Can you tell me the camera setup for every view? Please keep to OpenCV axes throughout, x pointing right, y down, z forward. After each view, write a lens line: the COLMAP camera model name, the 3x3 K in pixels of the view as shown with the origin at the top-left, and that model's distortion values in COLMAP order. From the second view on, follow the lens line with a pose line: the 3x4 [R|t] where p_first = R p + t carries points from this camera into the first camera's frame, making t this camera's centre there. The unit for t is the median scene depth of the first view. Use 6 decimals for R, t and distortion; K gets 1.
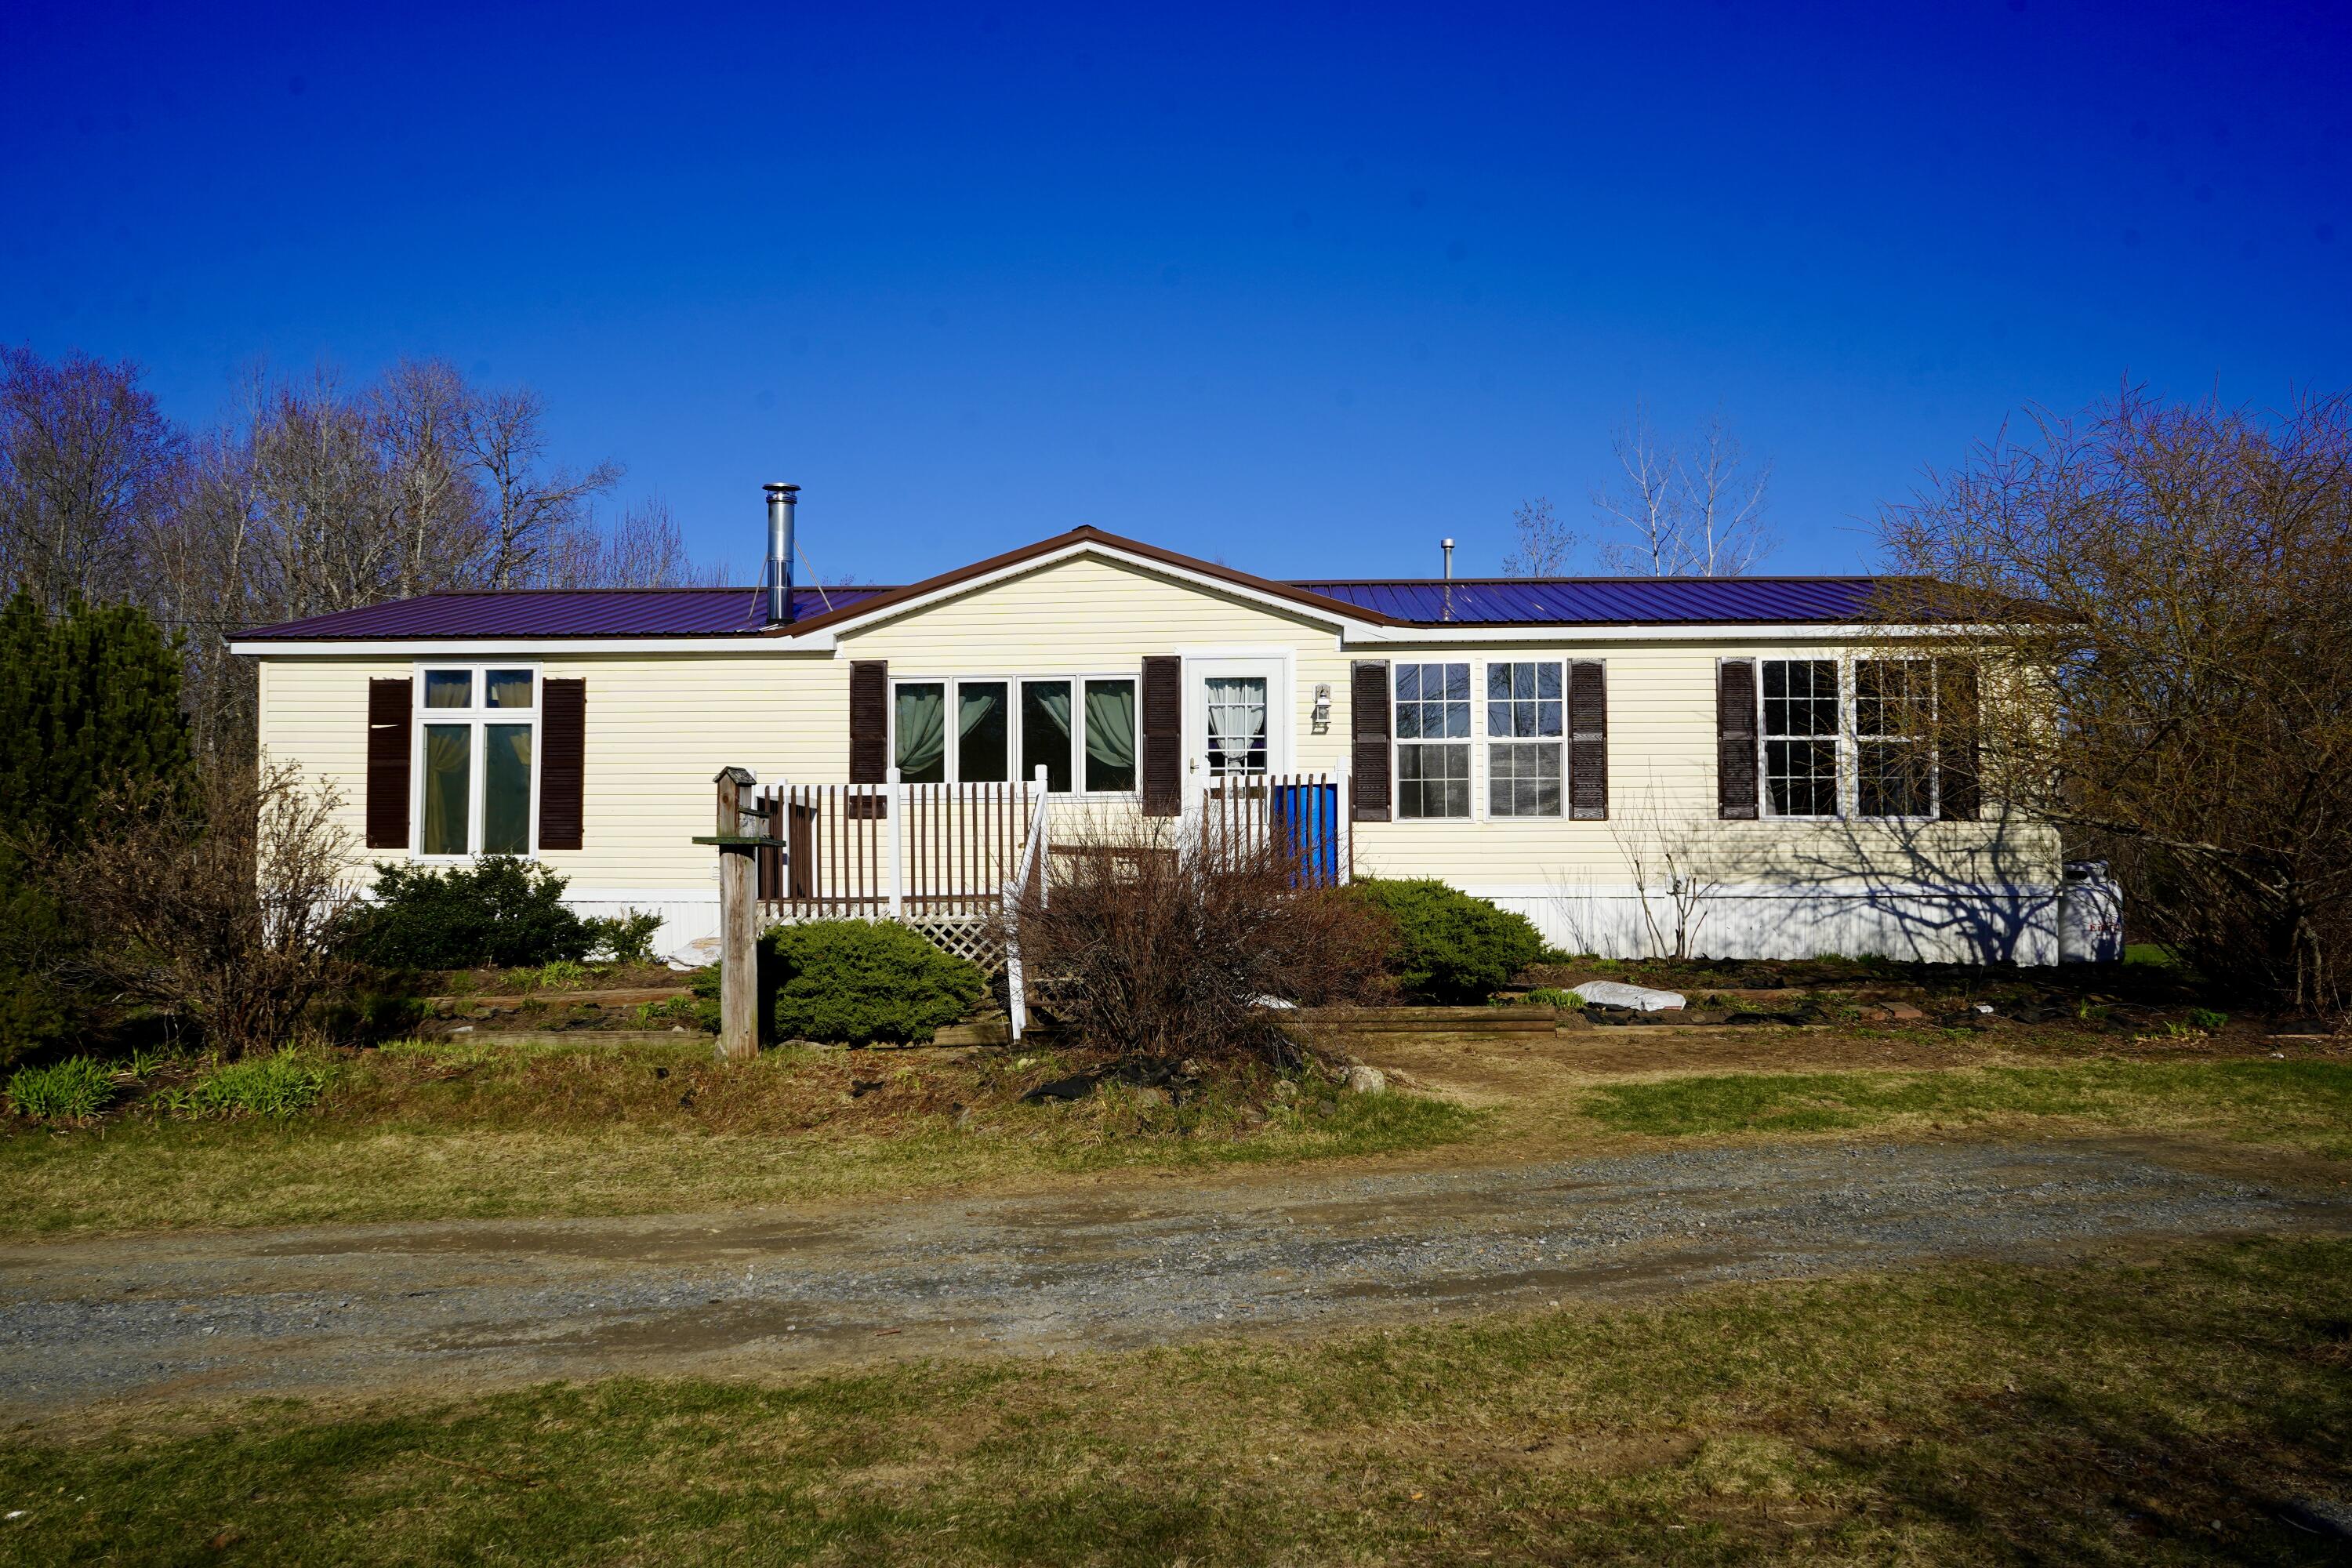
lens RADIAL K [[1906.3, 0, 1179.2], [0, 1906.3, 780.3], [0, 0, 1]] dist [-0.018865, -0.006814]
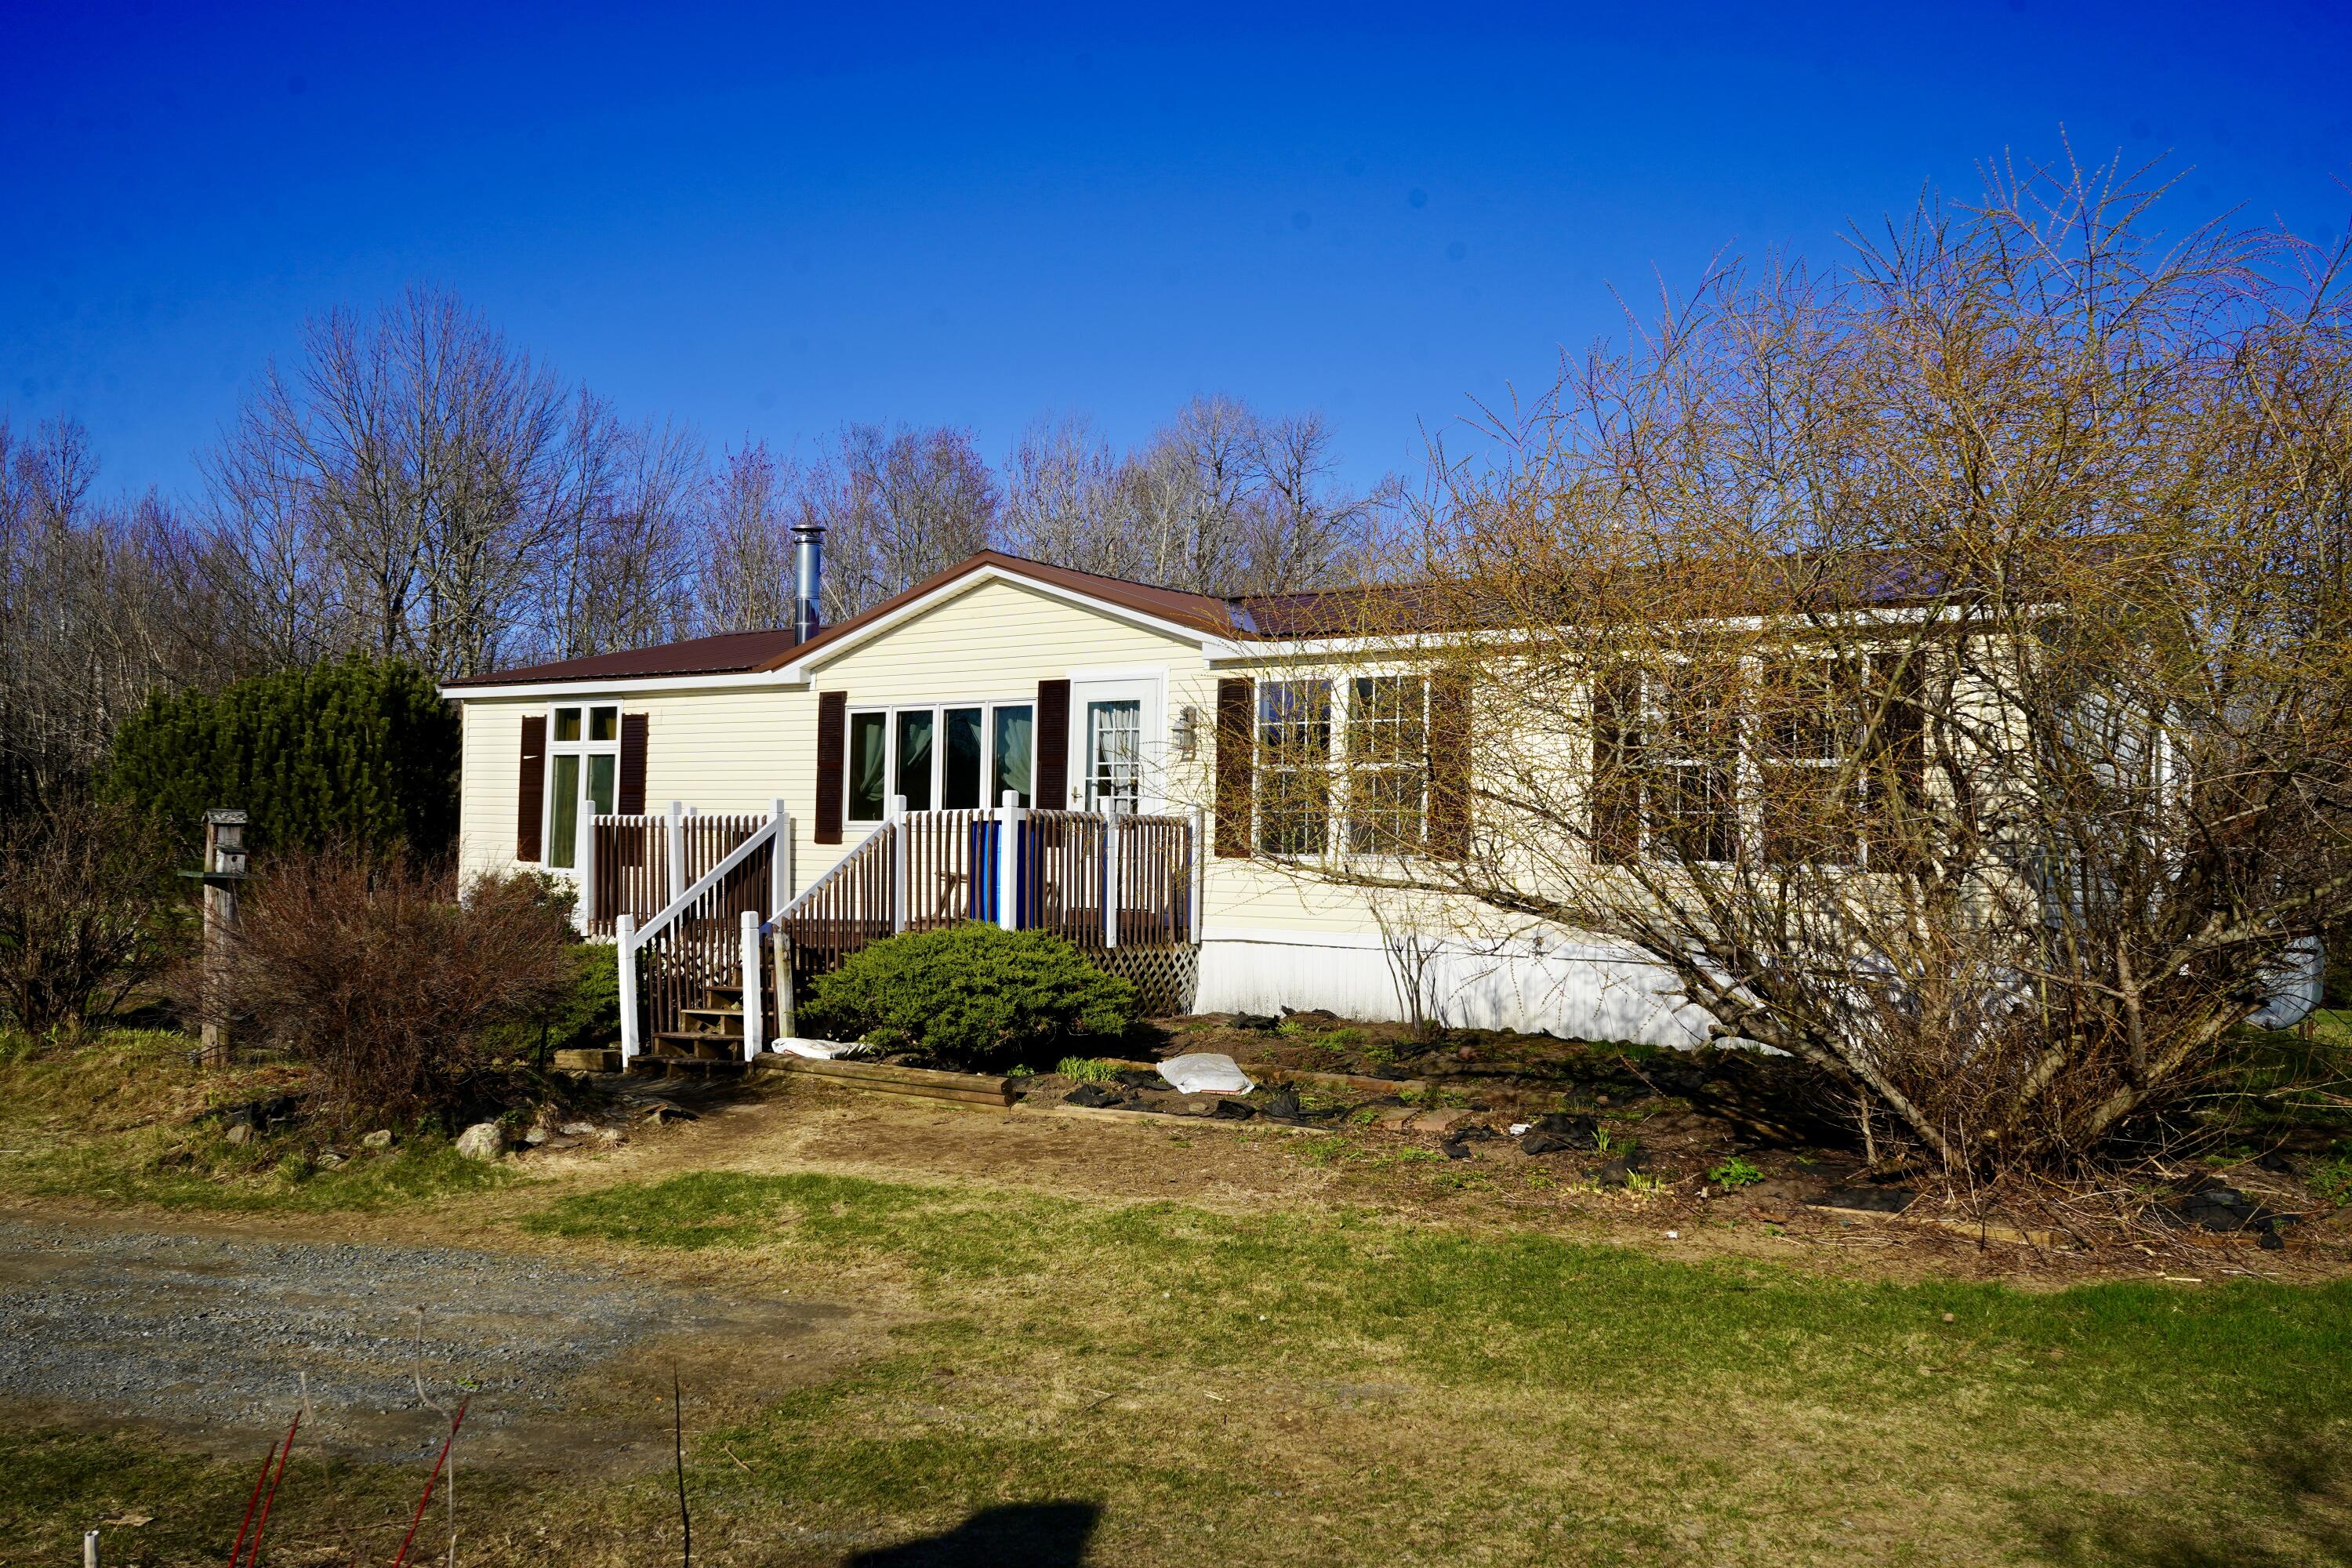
lens RADIAL K [[1906.3, 0, 1183.2], [0, 1906.3, 783.3], [0, 0, 1]] dist [-0.018865, -0.006814]
pose [[0.856853, -0.000052, -0.515560, 0.542561], [0.003747, 0.999974, 0.006126, -0.018464], [0.515547, -0.007181, 0.856831, 0.206420]]
